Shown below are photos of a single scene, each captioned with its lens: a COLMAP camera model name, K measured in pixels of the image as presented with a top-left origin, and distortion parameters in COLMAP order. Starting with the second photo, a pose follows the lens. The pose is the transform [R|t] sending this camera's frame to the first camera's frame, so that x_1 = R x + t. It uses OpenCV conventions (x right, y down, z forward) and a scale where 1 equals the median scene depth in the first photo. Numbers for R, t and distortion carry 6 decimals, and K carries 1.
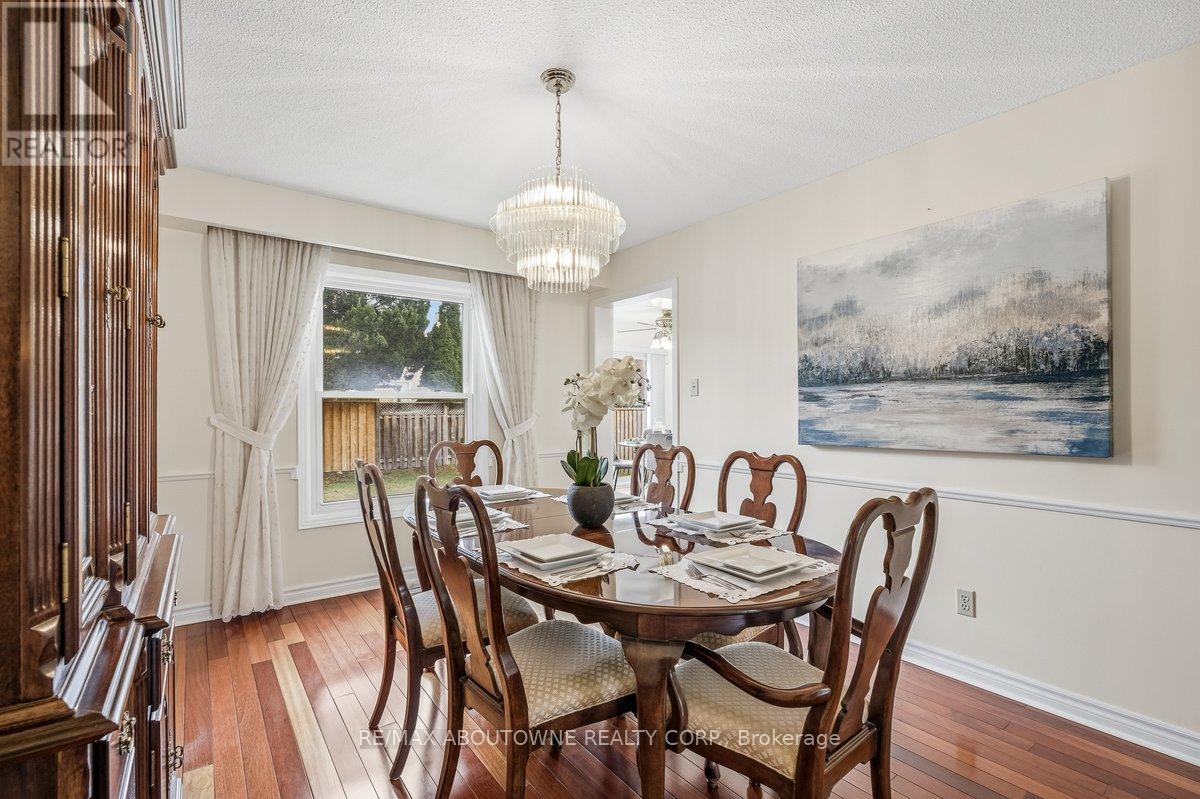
lens RADIAL K [[566.7, 0, 597.8], [0, 566.7, 405.8], [0, 0, 1]] dist [-0.010336, 0.005453]
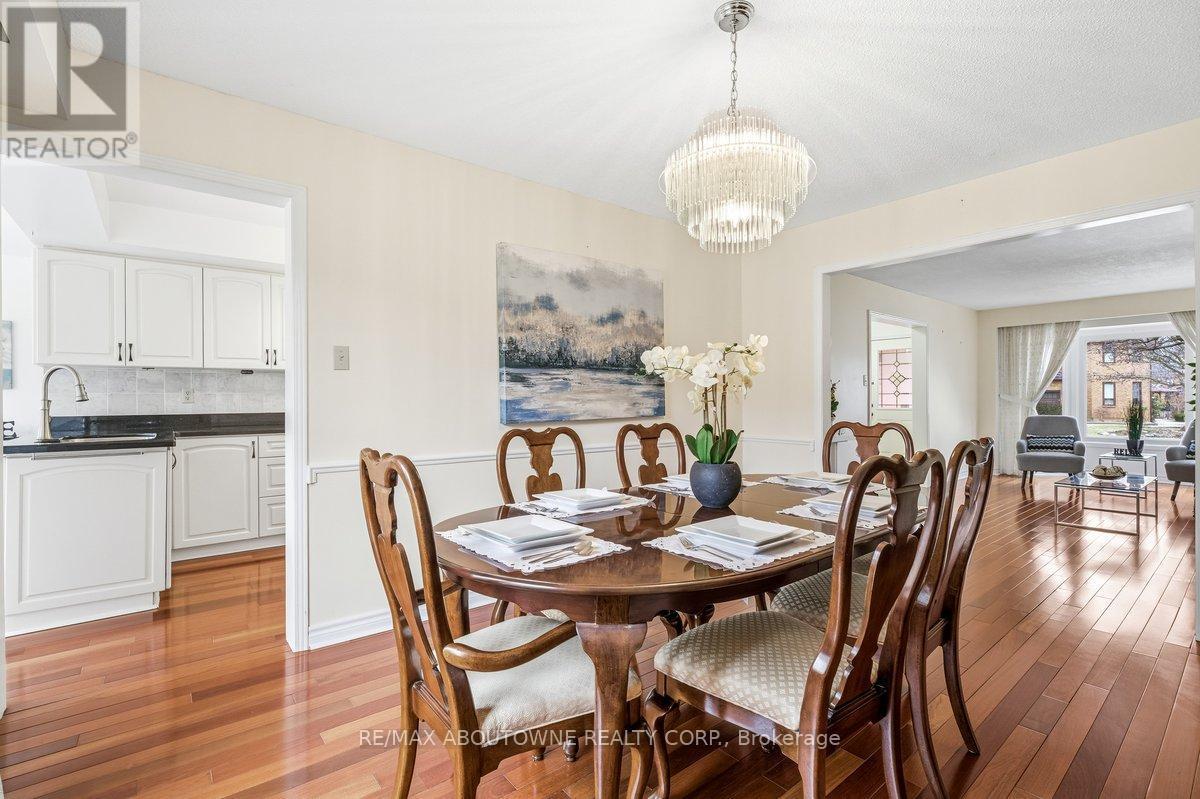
lens RADIAL K [[566.7, 0, 599.5], [0, 566.7, 392.7], [0, 0, 1]] dist [-0.010336, 0.005453]
pose [[-0.066717, 0.009862, 0.997723, -0.751413], [-0.001388, 0.999949, -0.009977, 0.024379], [-0.997771, -0.002050, -0.066700, 0.993240]]
